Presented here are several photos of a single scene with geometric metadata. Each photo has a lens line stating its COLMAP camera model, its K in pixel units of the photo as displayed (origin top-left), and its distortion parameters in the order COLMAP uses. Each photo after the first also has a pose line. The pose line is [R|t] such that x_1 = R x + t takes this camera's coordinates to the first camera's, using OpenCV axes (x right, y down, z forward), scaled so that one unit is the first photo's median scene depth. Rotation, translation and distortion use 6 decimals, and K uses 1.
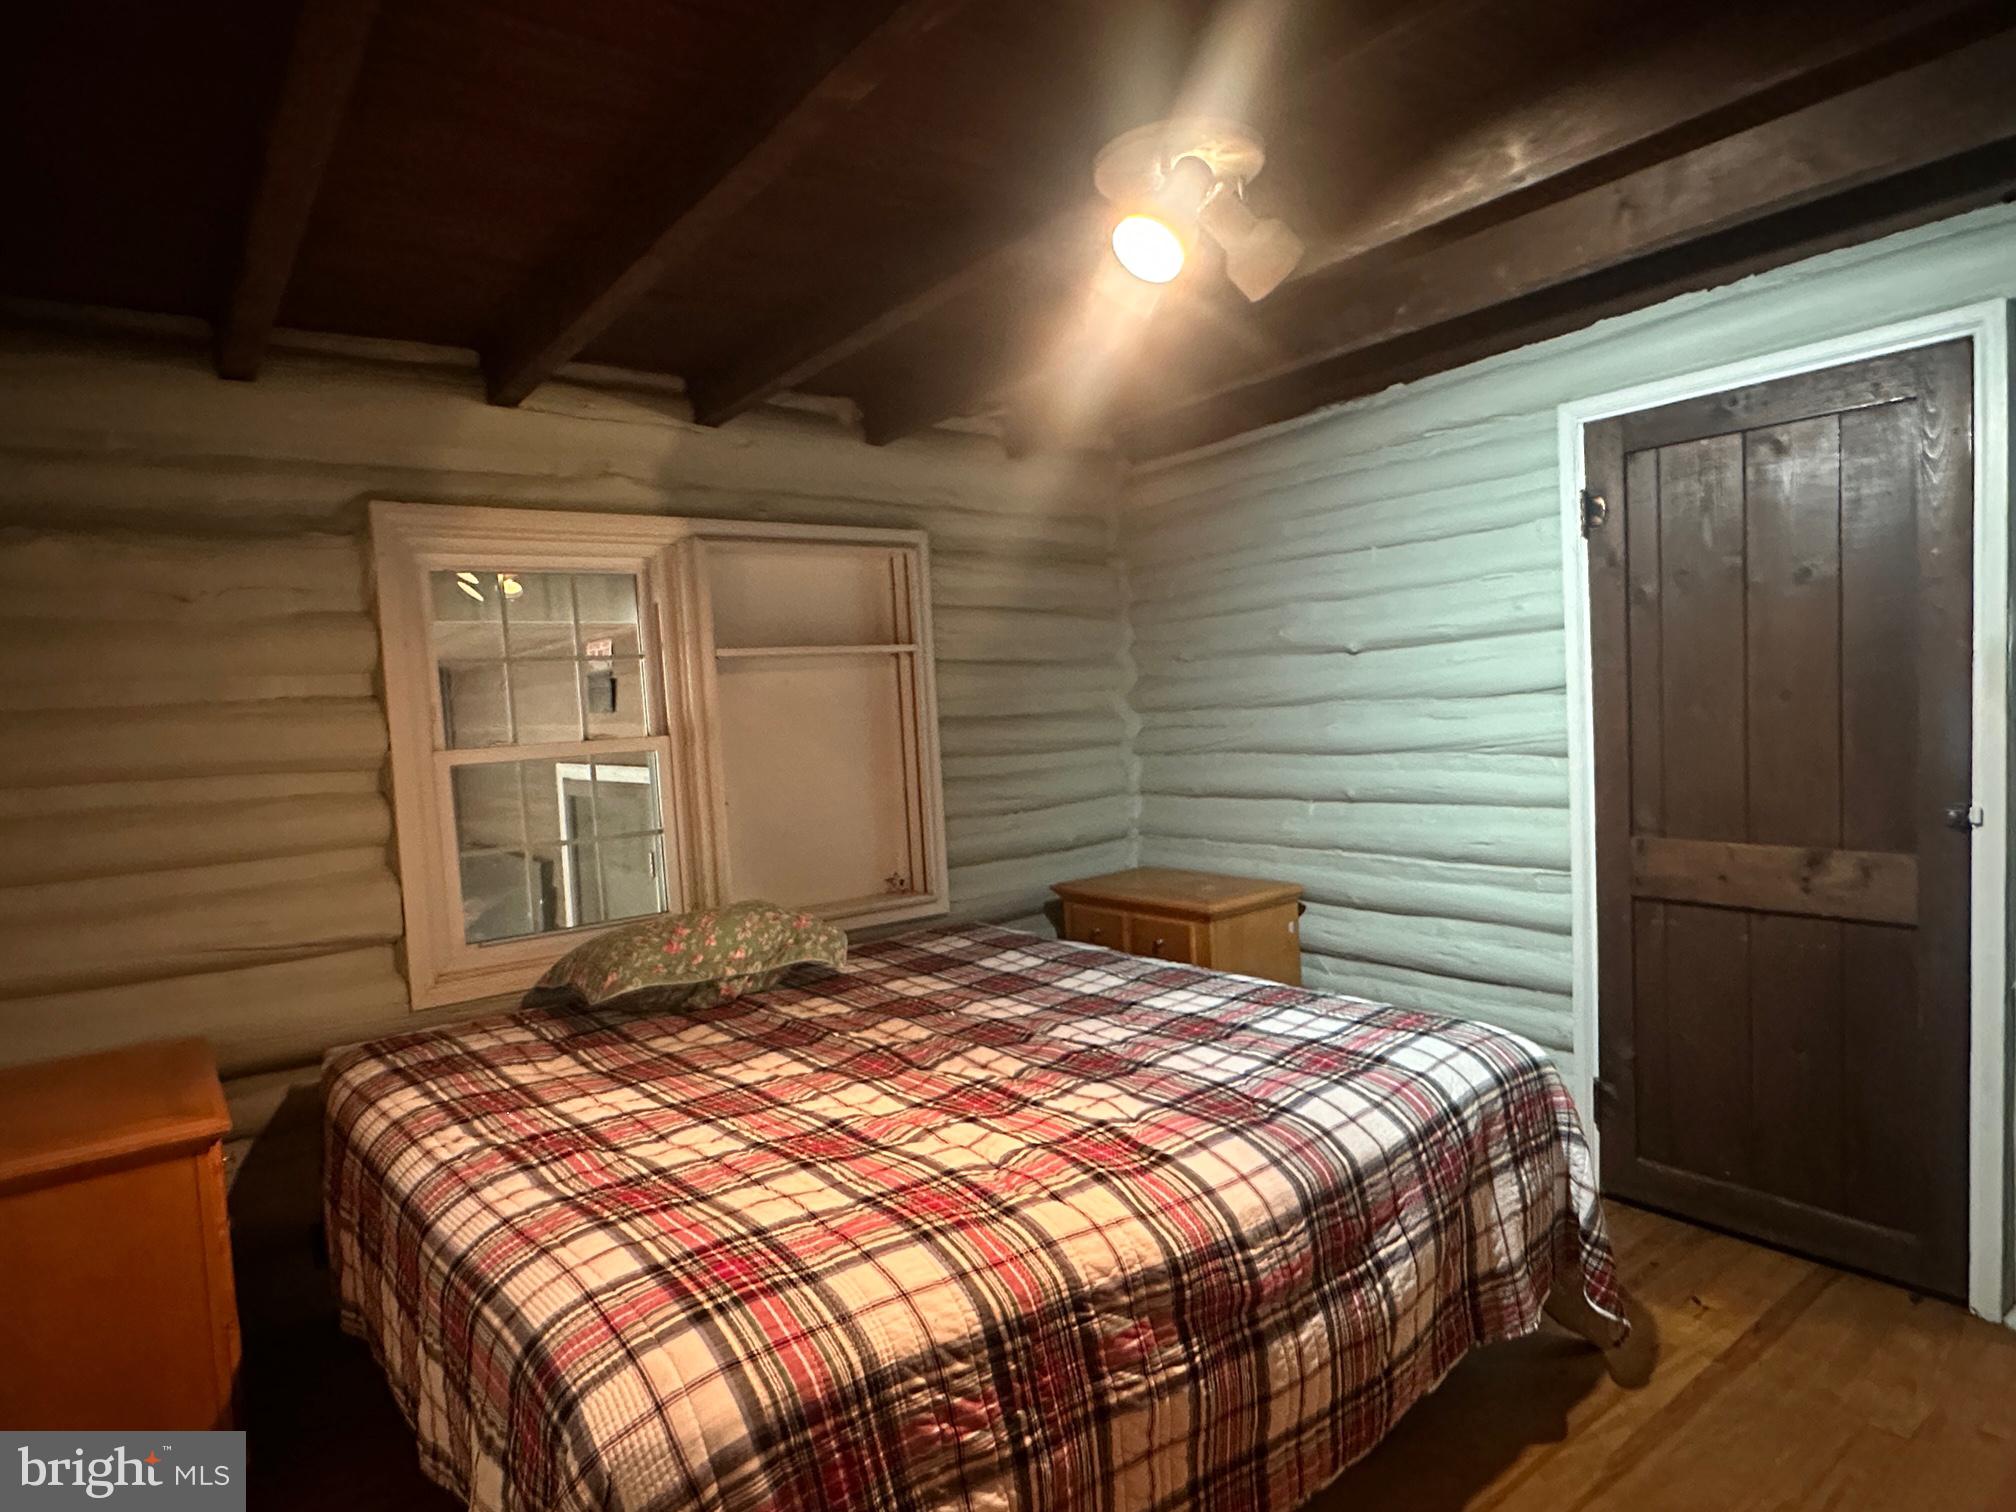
lens RADIAL K [[1169.4, 0, 997.1], [0, 1169.4, 760.4], [0, 0, 1]] dist [-0.002661, -0.002346]
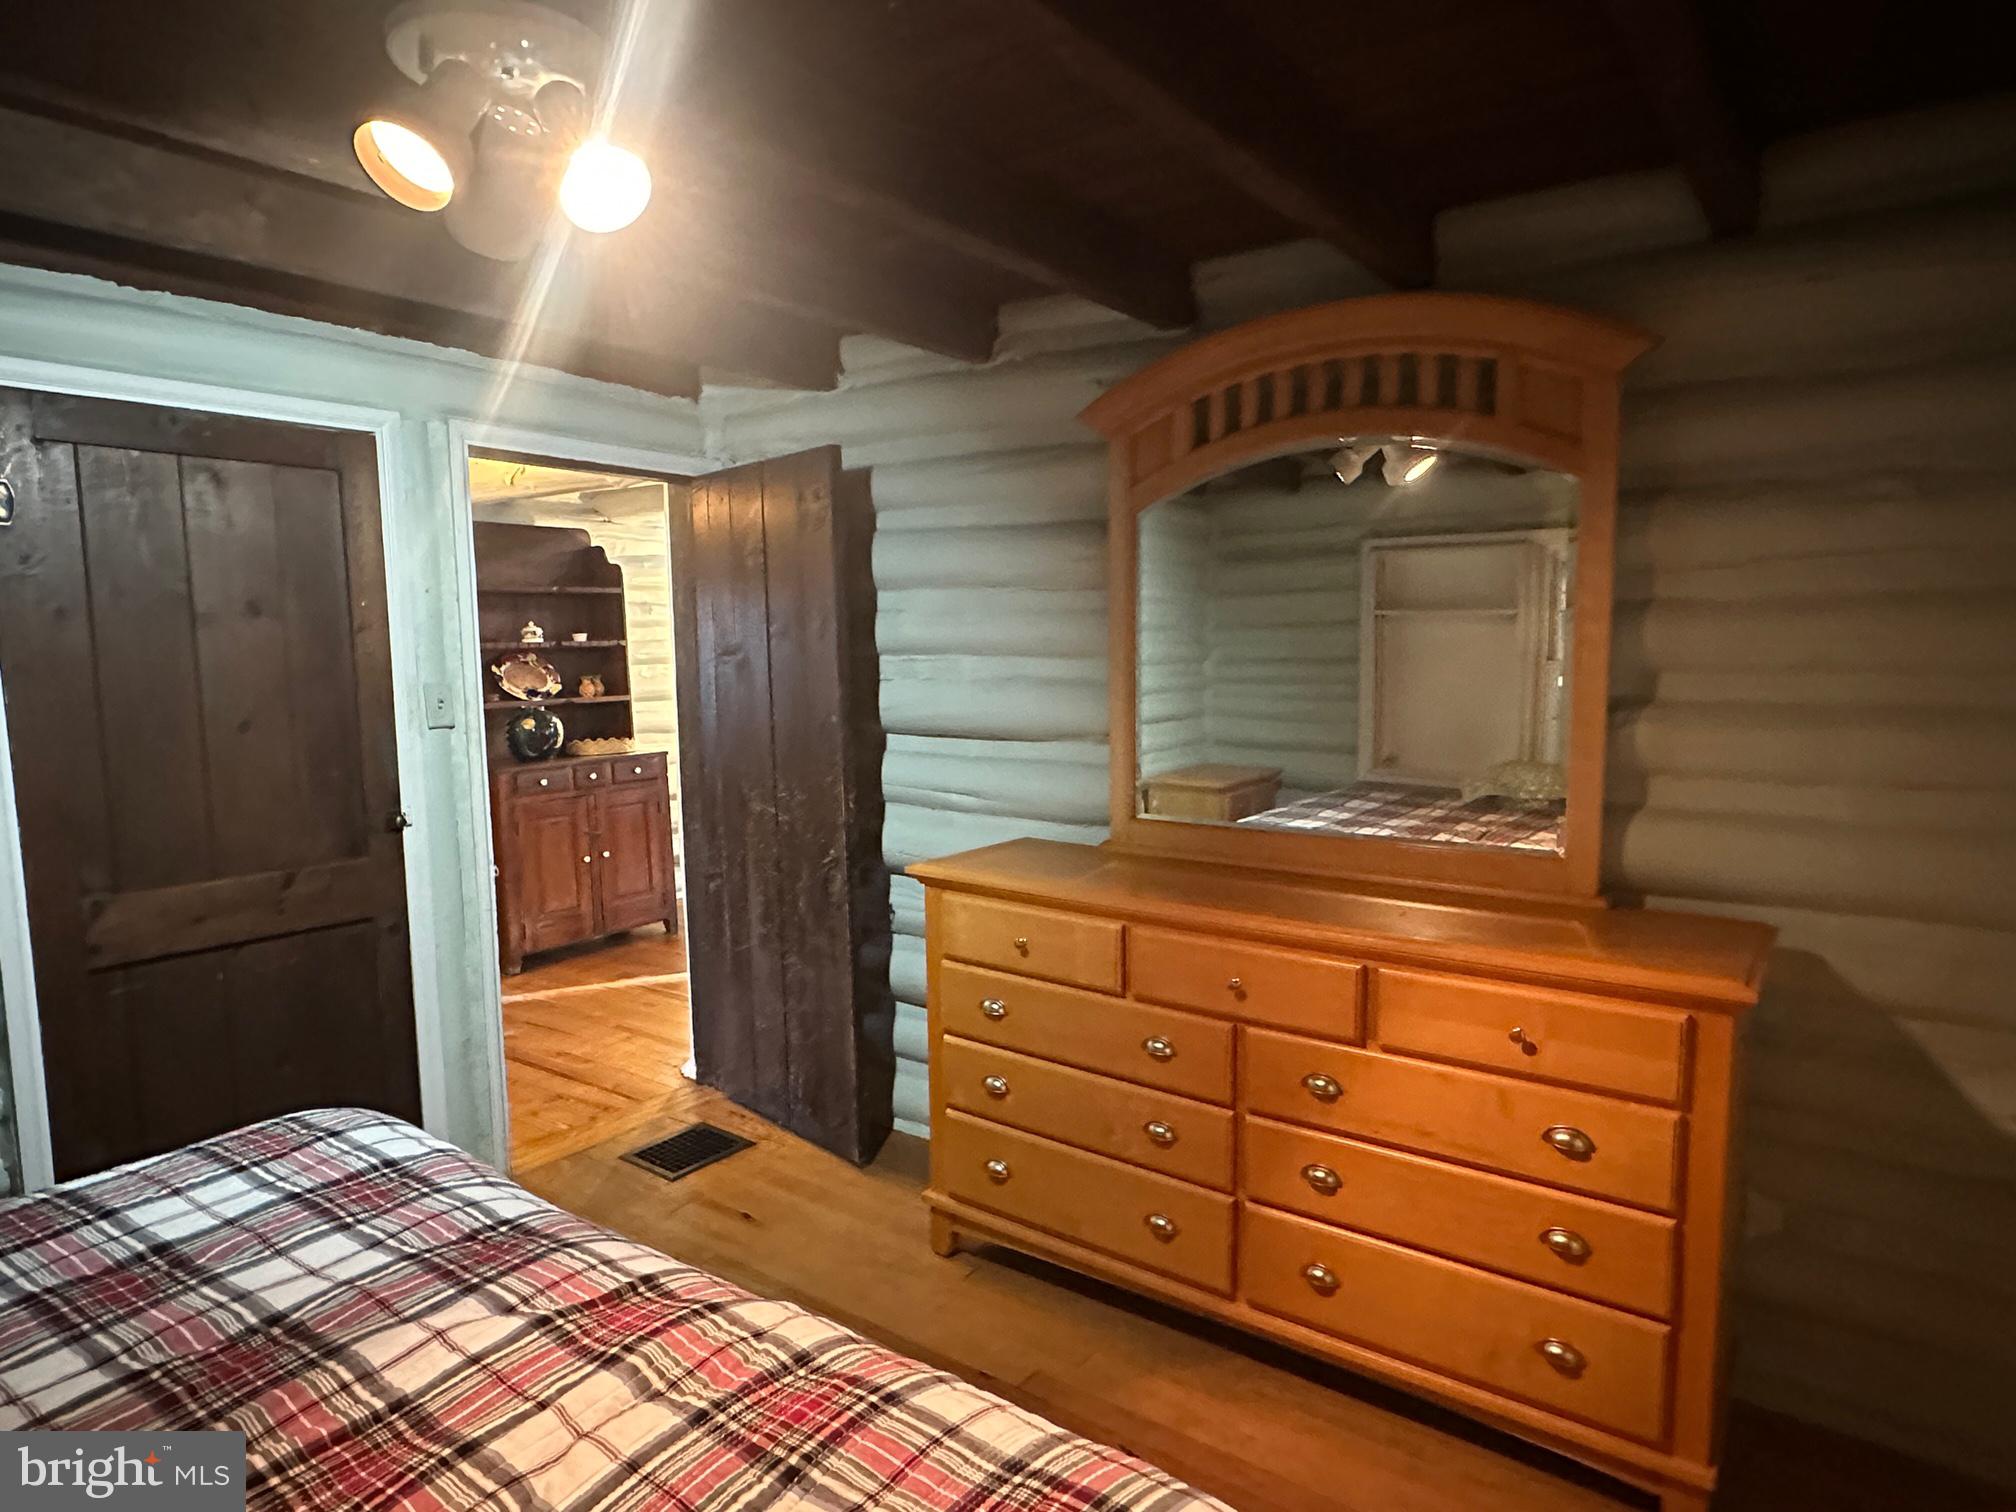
lens RADIAL K [[1169.4, 0, 1003.0], [0, 1169.4, 759.3], [0, 0, 1]] dist [-0.002661, -0.002346]
pose [[-0.274424, -0.046403, 0.960488, -0.582104], [0.076597, 0.994606, 0.069937, -0.057836], [-0.958553, 0.092763, -0.269390, 0.769555]]
